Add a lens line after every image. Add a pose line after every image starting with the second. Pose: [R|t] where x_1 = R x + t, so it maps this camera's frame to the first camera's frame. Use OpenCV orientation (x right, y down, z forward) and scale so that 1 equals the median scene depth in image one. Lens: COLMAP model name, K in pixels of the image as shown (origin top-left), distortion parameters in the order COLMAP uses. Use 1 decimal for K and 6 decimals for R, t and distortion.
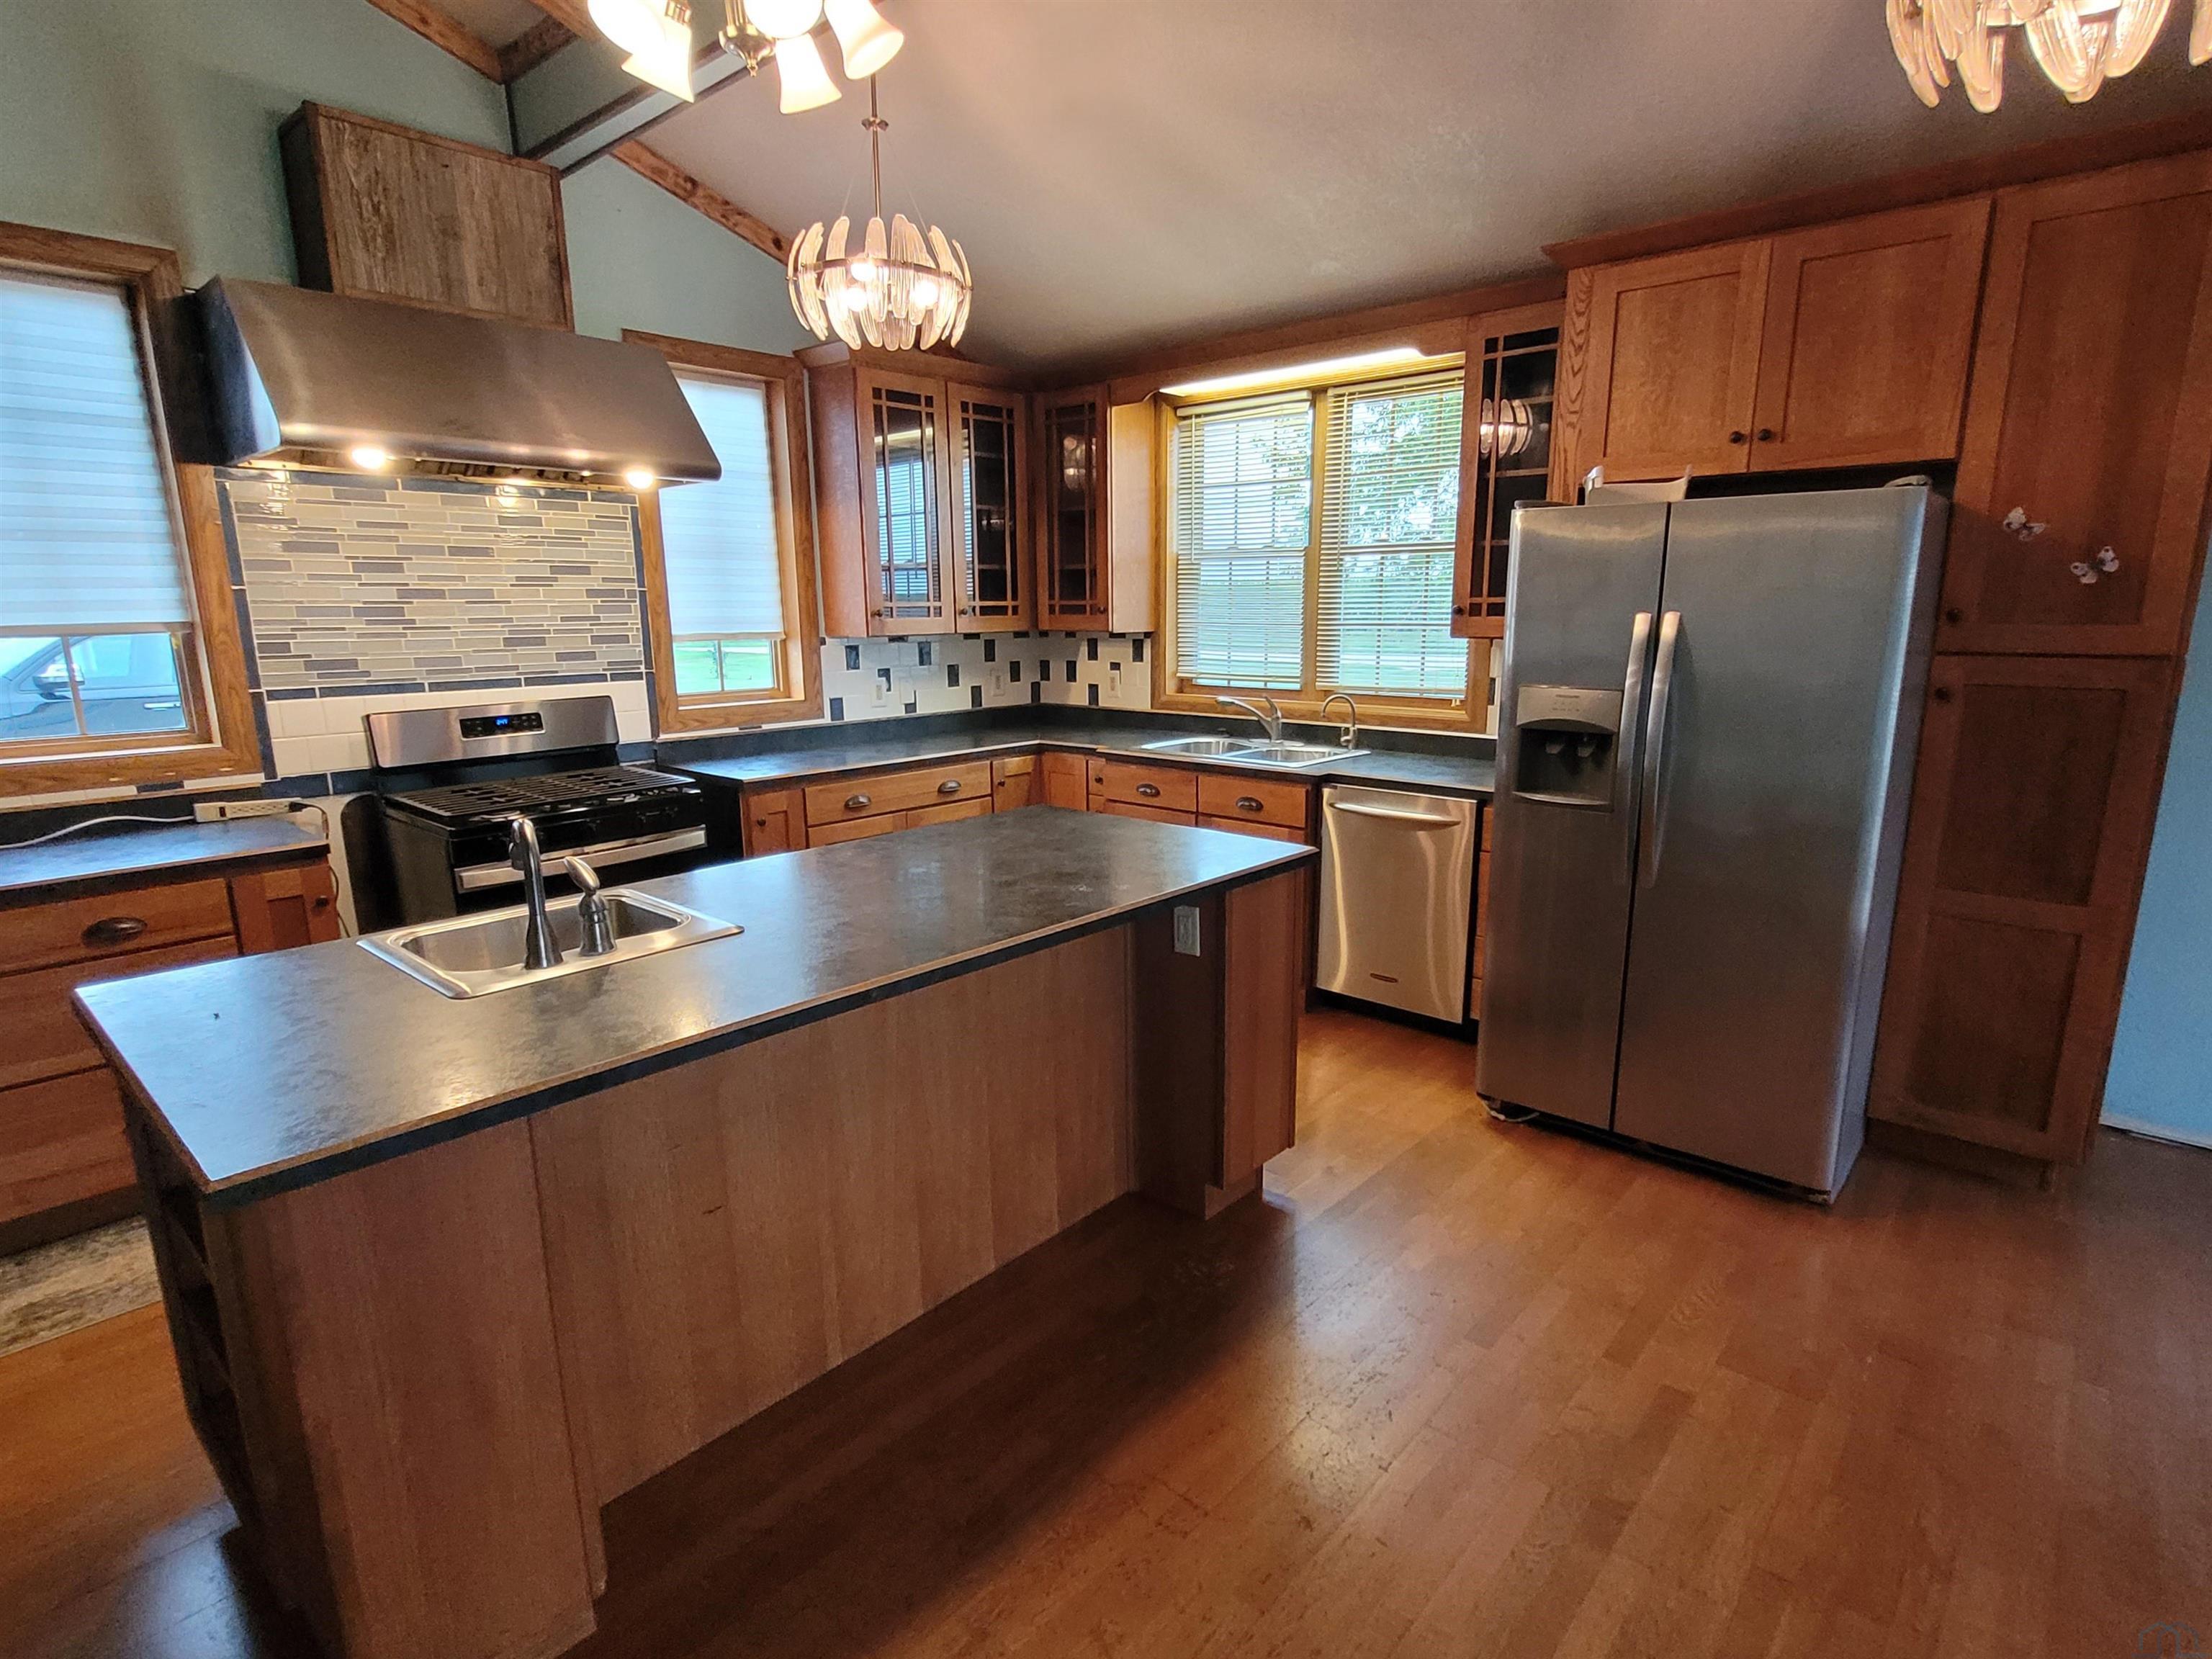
lens RADIAL K [[1136.6, 0, 1123.8], [0, 1136.6, 847.5], [0, 0, 1]] dist [0.005324, -0.001412]
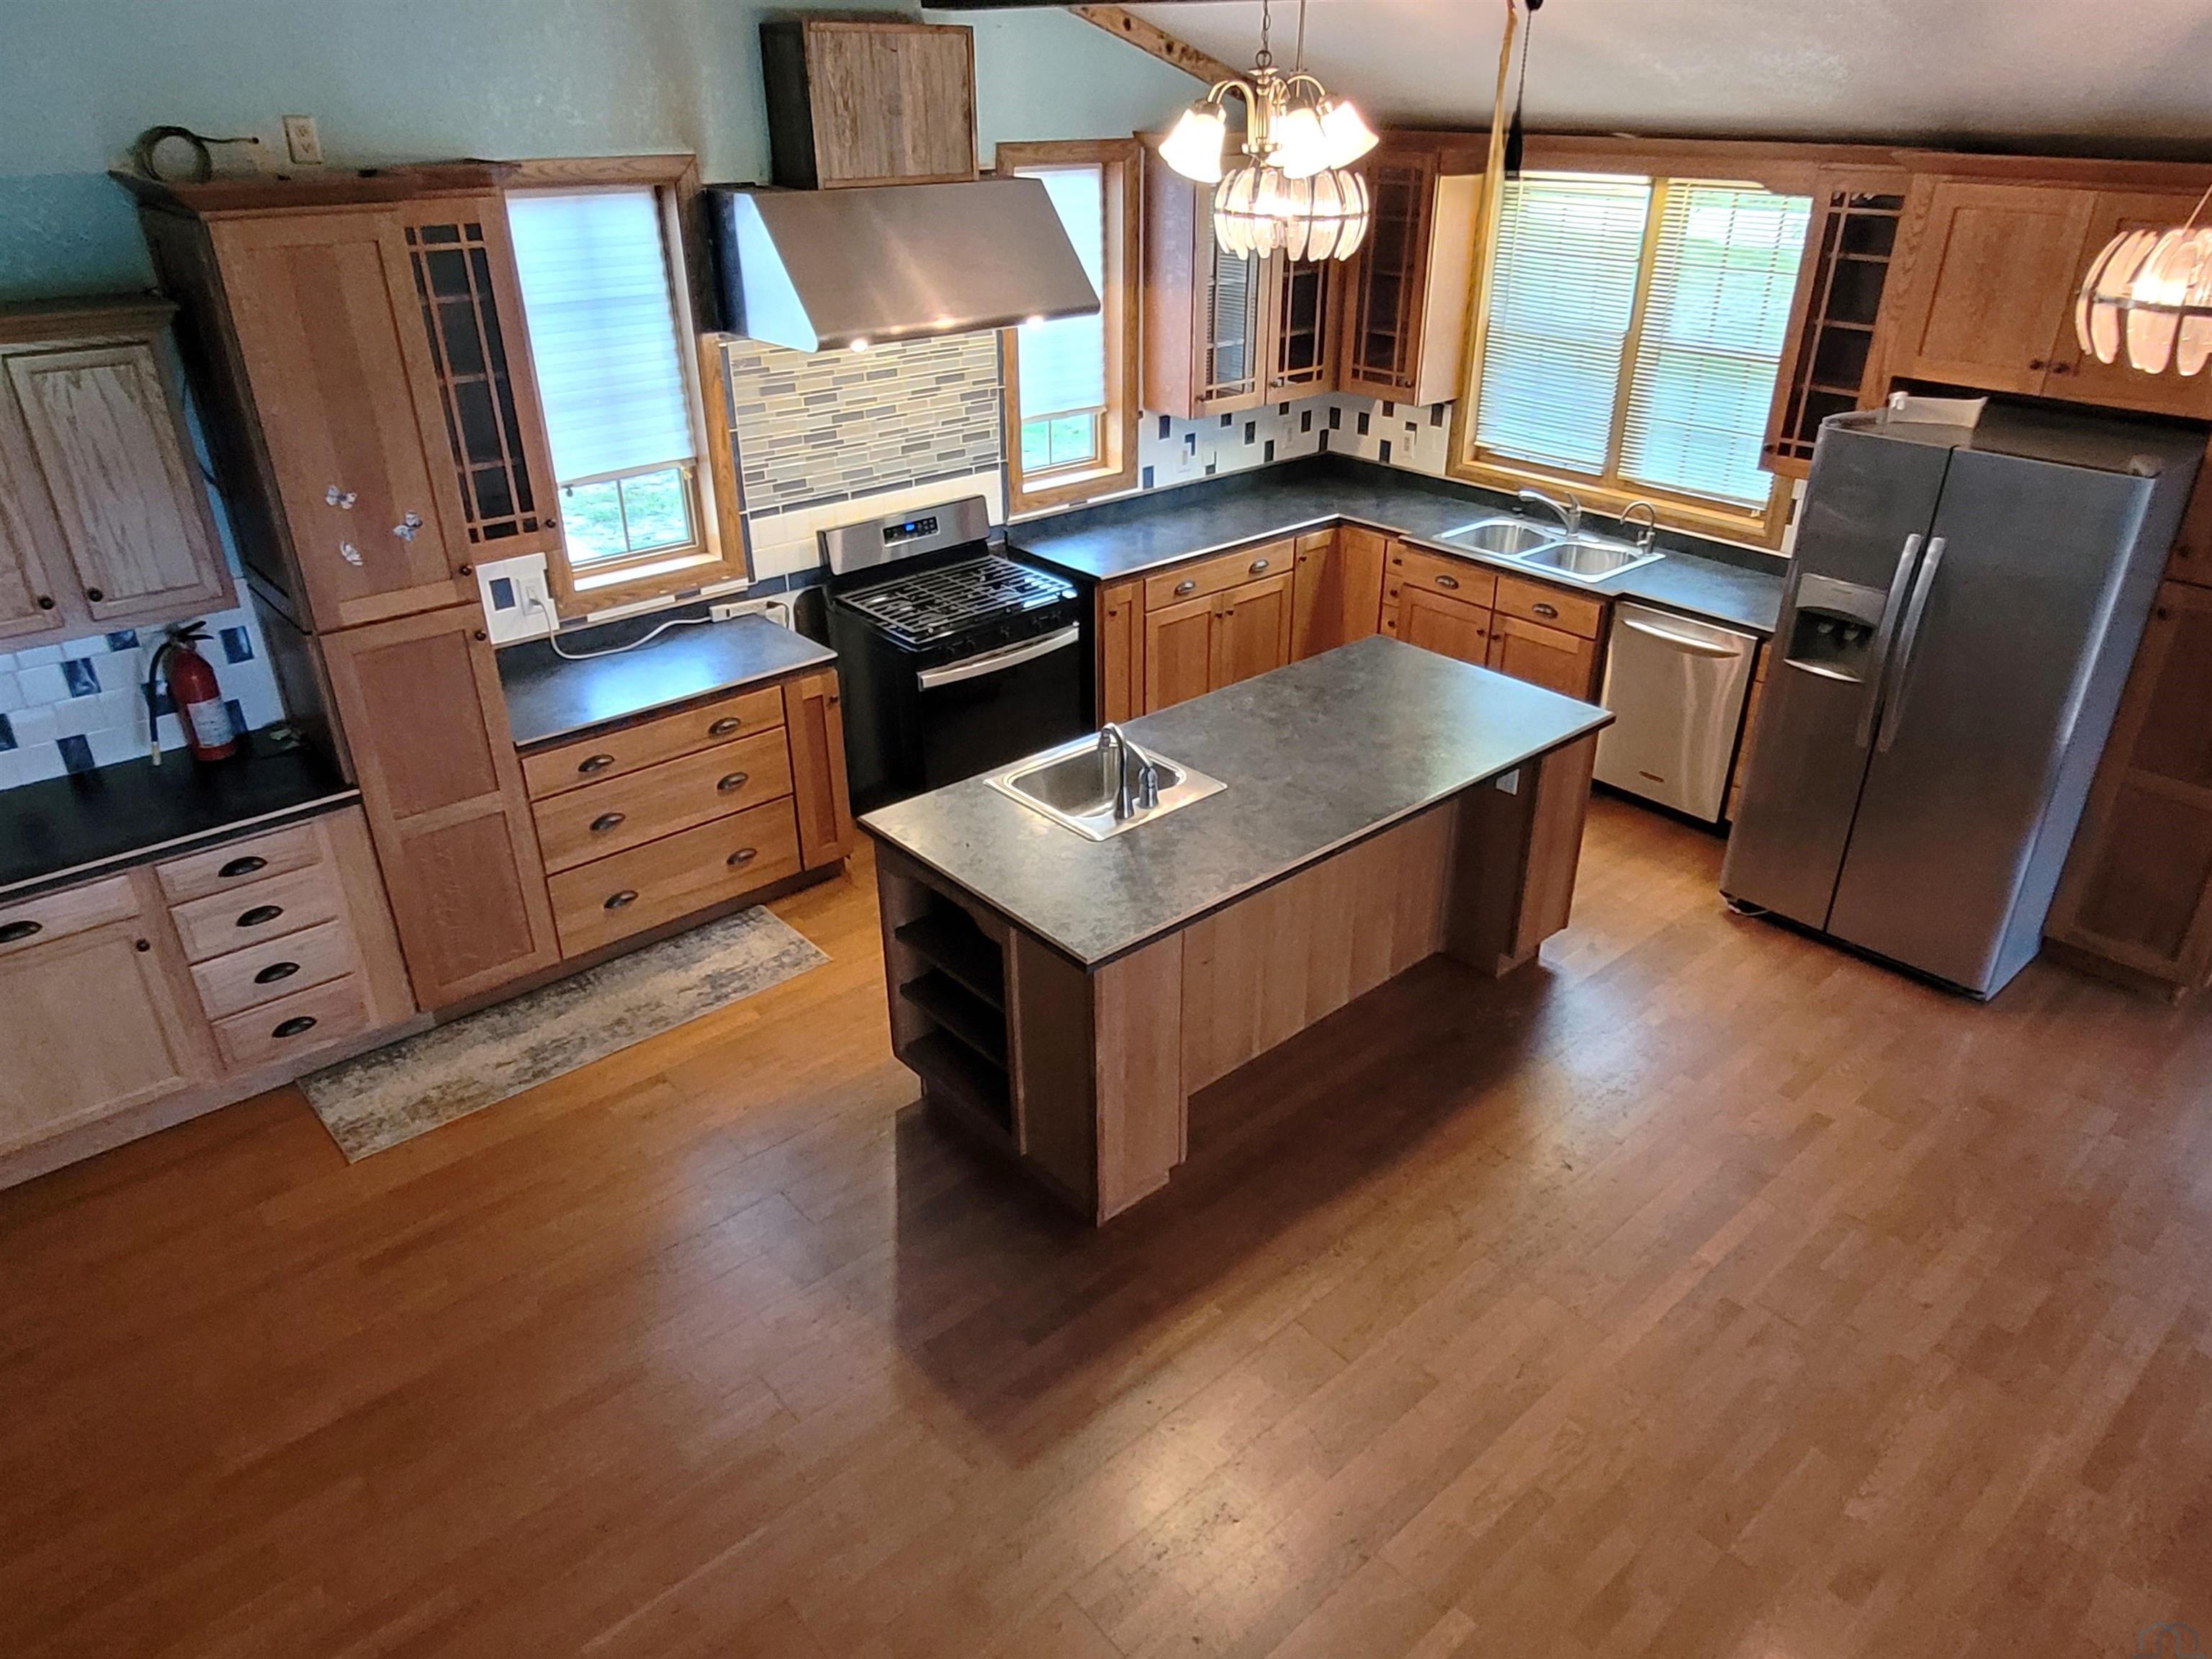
lens RADIAL K [[1455.2, 0, 1122.9], [0, 1455.2, 826.3], [0, 0, 1]] dist [0.003208, 0.001597]
pose [[0.992558, 0.063044, -0.104182, -0.155575], [-0.033584, 0.964091, 0.263440, -0.223909], [0.117049, -0.257981, 0.959034, -0.519198]]
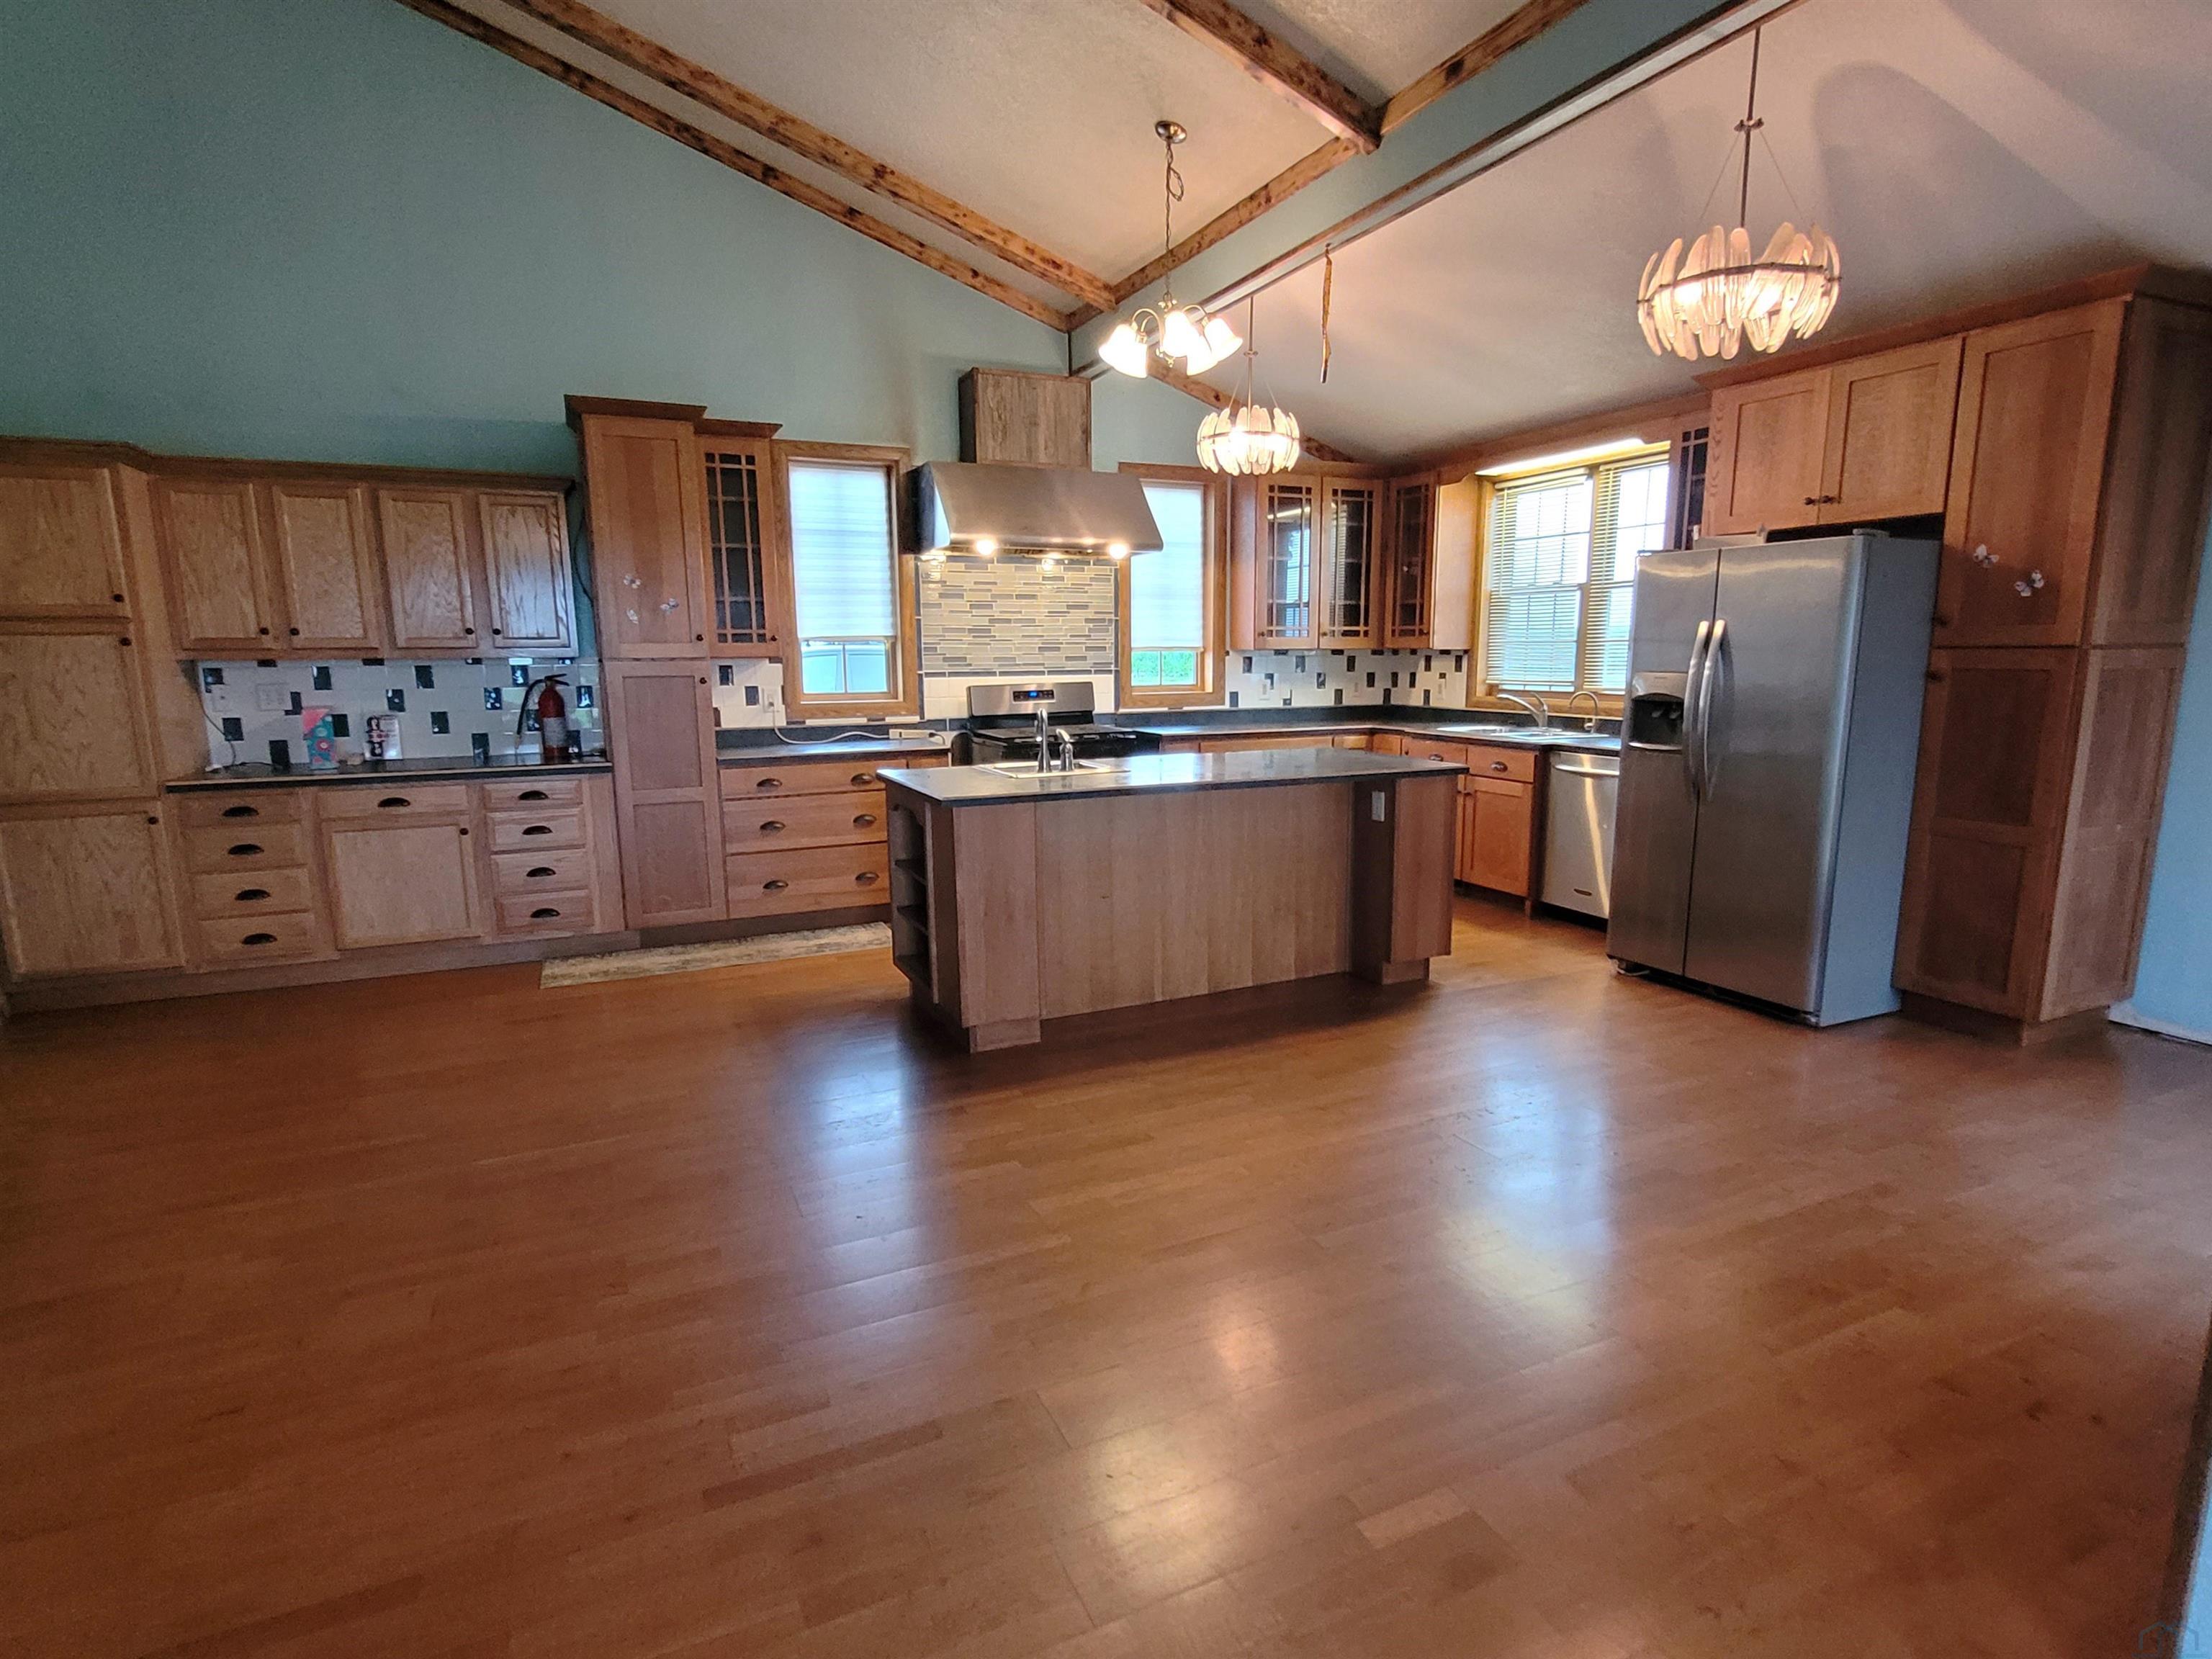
lens RADIAL K [[1136.6, 0, 1121.7], [0, 1136.6, 845.1], [0, 0, 1]] dist [0.005324, -0.001412]
pose [[0.914733, 0.069496, -0.398038, 0.288531], [-0.085473, 0.996086, -0.022512, 0.150323], [0.394916, 0.054614, 0.917093, -0.535951]]
